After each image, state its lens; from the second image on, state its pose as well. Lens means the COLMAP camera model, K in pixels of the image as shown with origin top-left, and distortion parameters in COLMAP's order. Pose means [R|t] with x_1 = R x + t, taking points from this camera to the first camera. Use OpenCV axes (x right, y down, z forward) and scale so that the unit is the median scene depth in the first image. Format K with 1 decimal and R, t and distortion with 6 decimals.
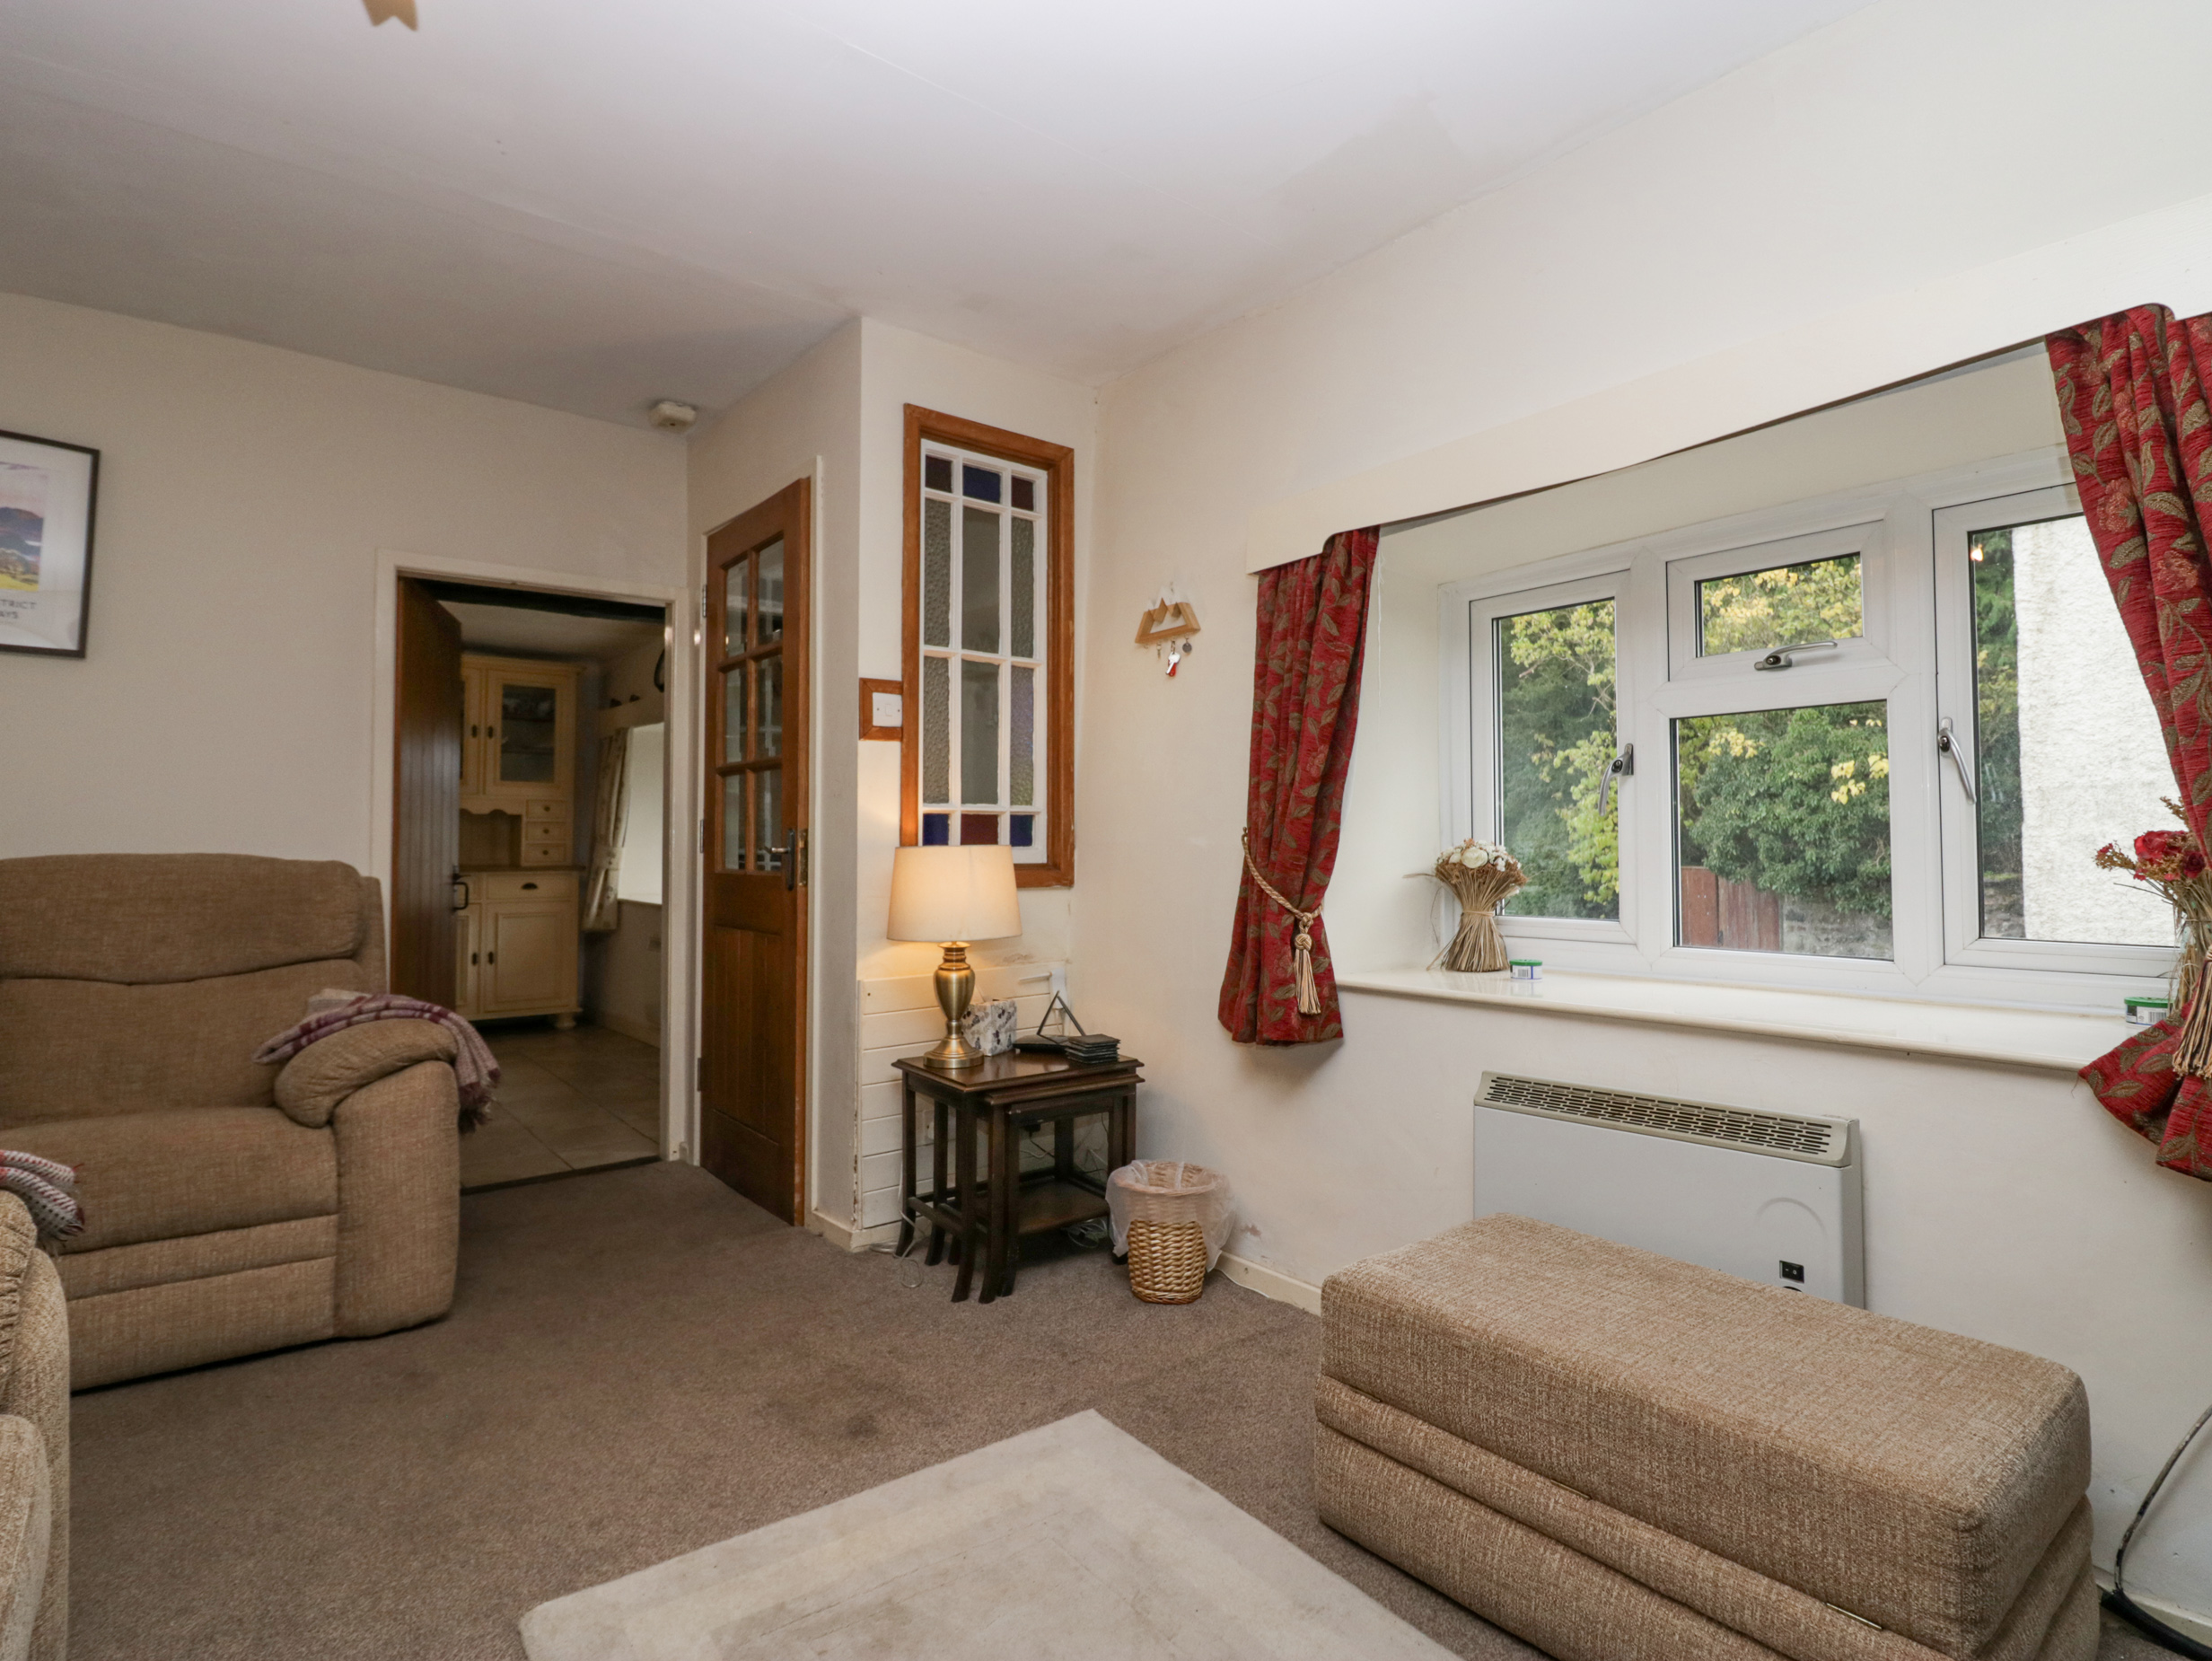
lens RADIAL K [[1149.2, 0, 1129.2], [0, 1149.2, 822.0], [0, 0, 1]] dist [-0.002377, -0.012157]
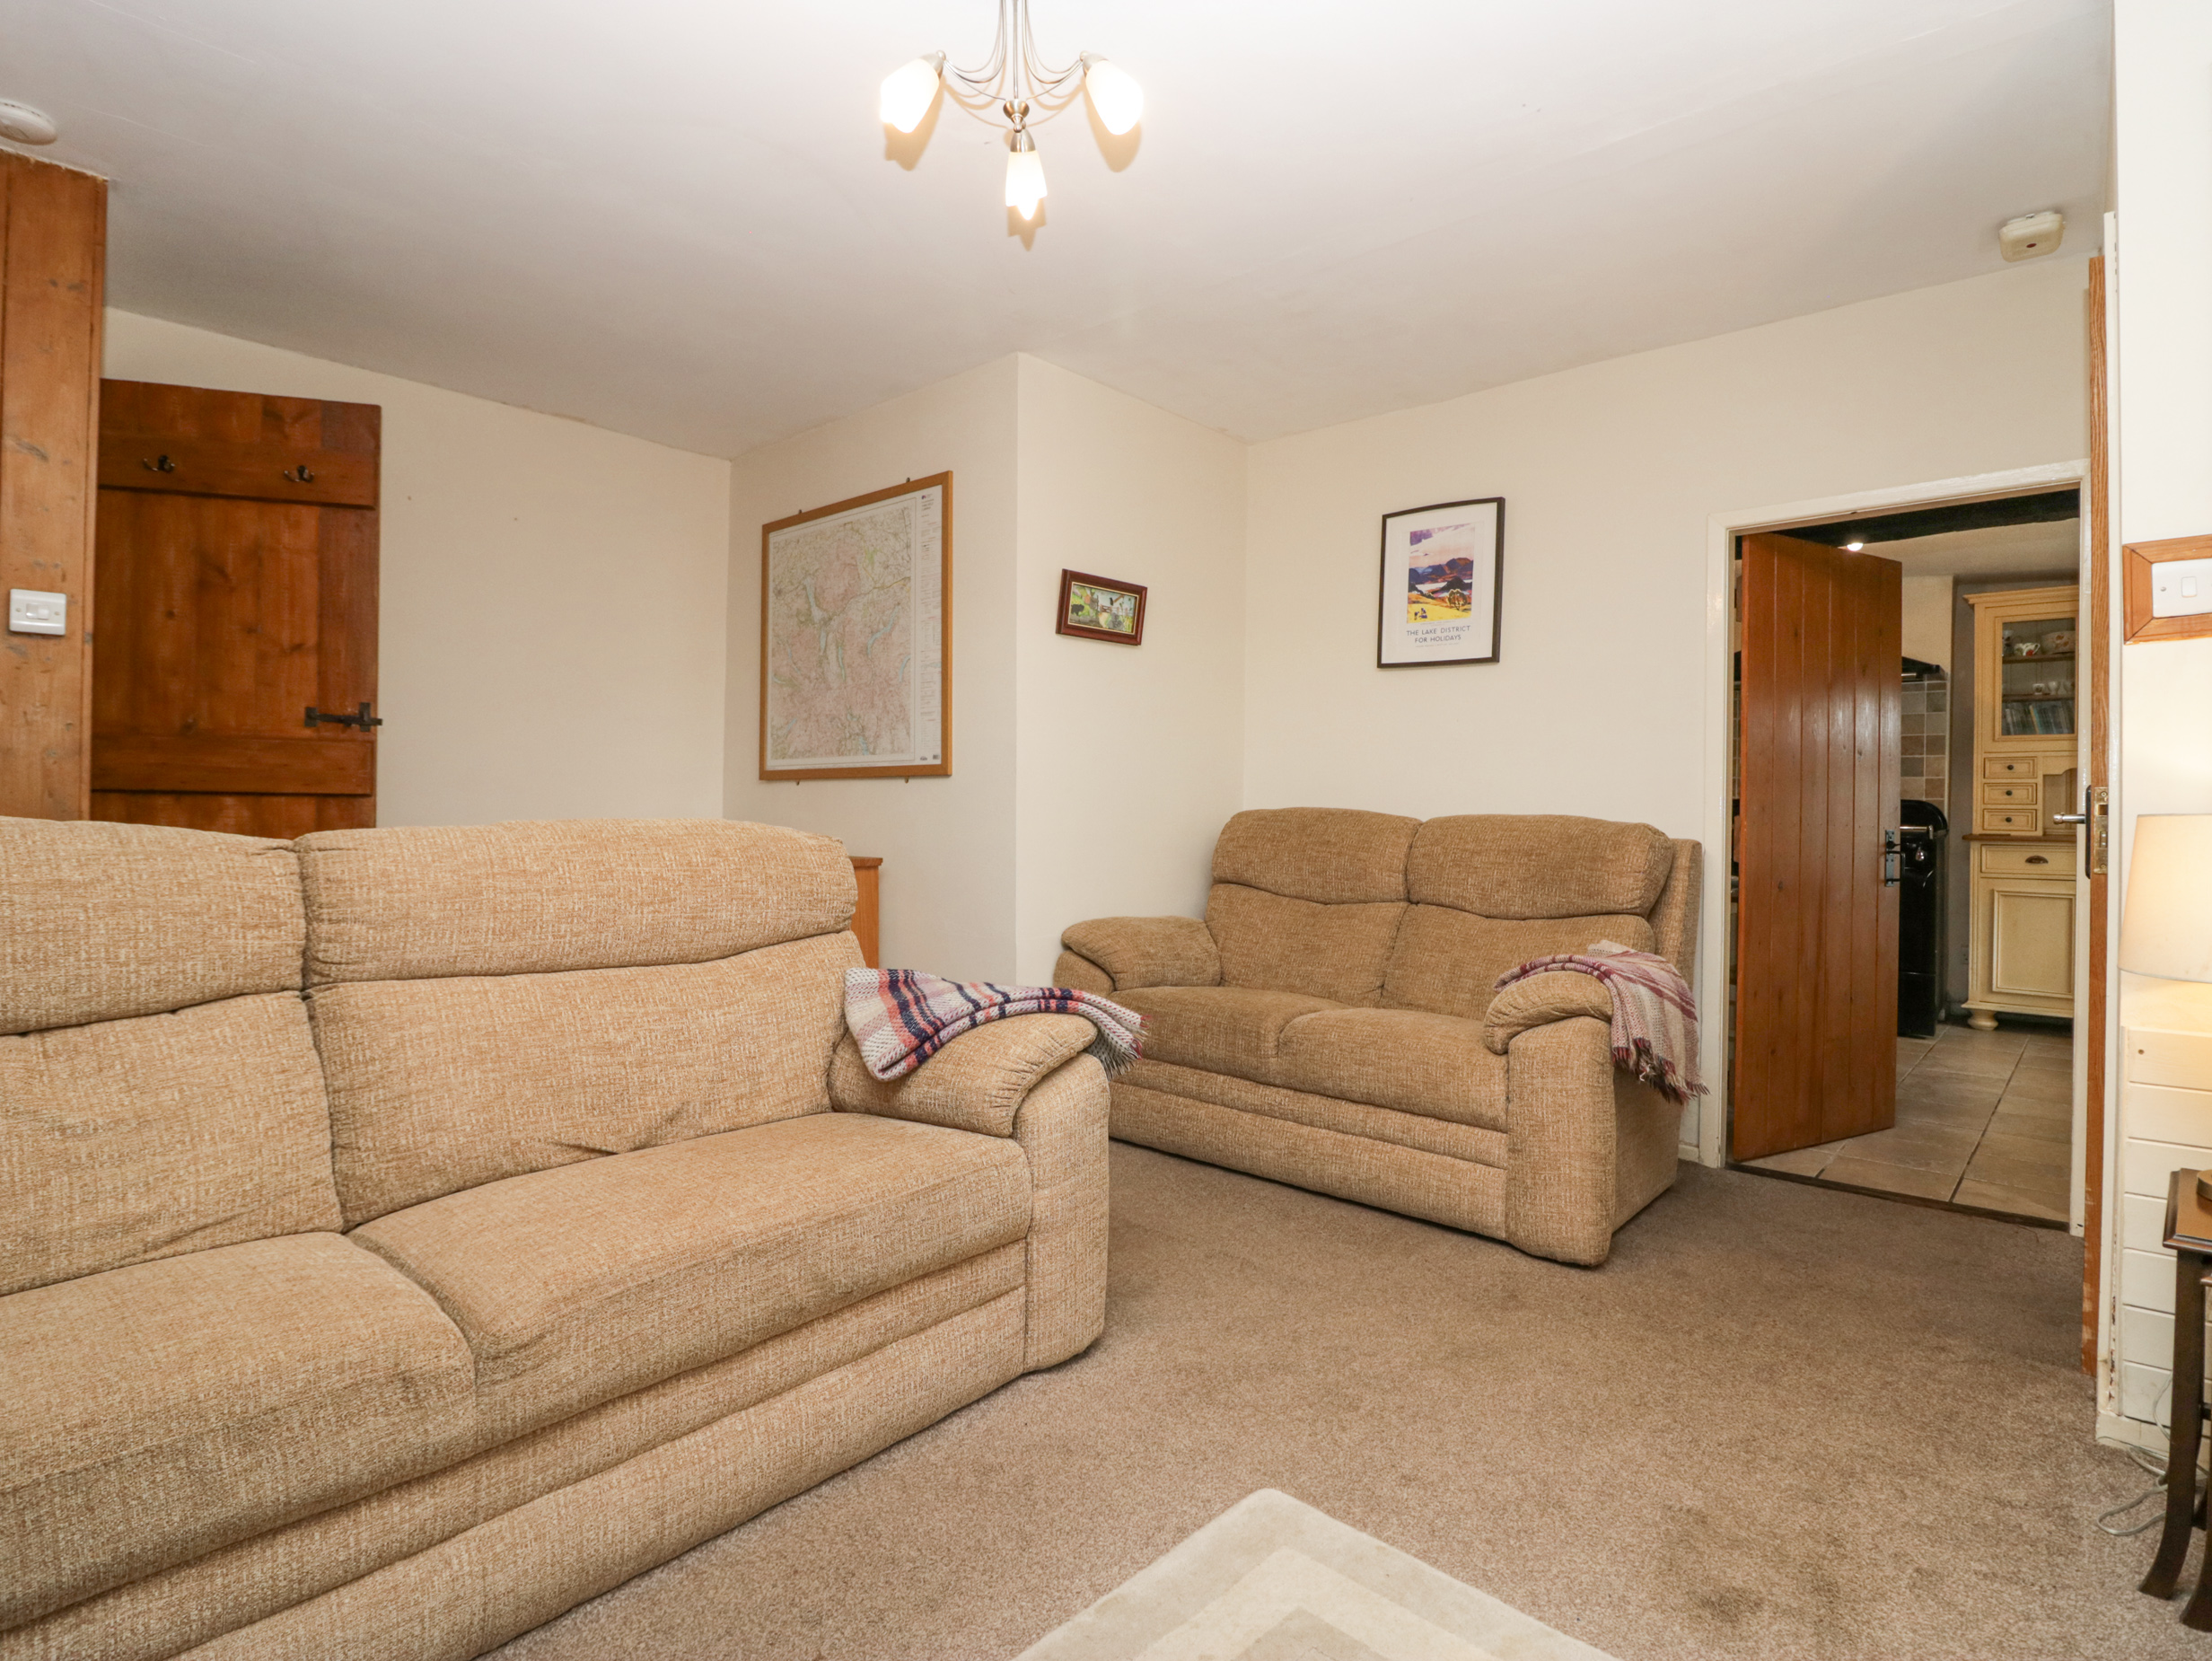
lens RADIAL K [[1149.2, 0, 1126.5], [0, 1149.2, 821.6], [0, 0, 1]] dist [-0.002377, -0.012157]
pose [[0.164799, 0.015071, -0.986212, 0.338277], [0.014943, 0.999730, 0.017774, 0.007520], [0.986214, -0.017666, 0.164529, 0.418602]]
